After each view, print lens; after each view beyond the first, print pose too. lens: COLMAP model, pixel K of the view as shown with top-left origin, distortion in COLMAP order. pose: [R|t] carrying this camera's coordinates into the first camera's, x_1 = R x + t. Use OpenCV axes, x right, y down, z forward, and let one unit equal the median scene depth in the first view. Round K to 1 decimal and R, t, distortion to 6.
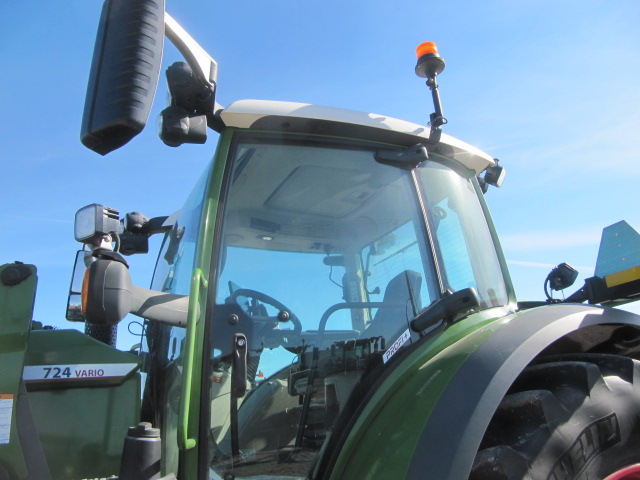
lens RADIAL K [[537.9, 0, 320.0], [0, 537.9, 240.0], [0, 0, 1]] dist [-0.017679, -0.003581]
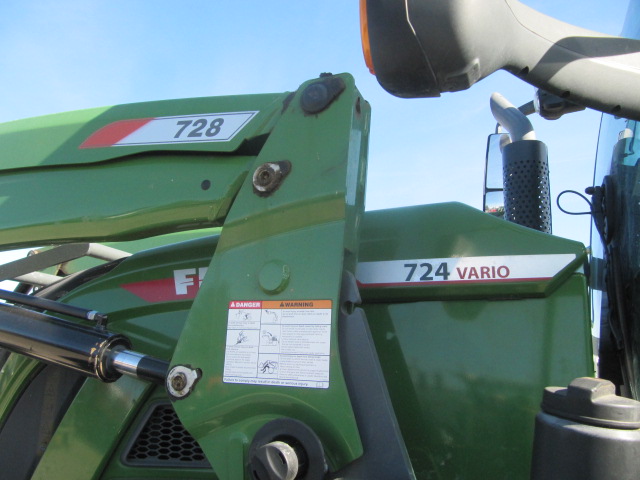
lens RADIAL K [[531.6, 0, 314.0], [0, 531.6, 243.6], [0, 0, 1]] dist [-0.043501, 0.000132]
pose [[0.679205, -0.068607, -0.730735, -0.161688], [0.149227, 0.987734, 0.045968, 0.175081], [0.718618, -0.140267, 0.681112, 0.537678]]
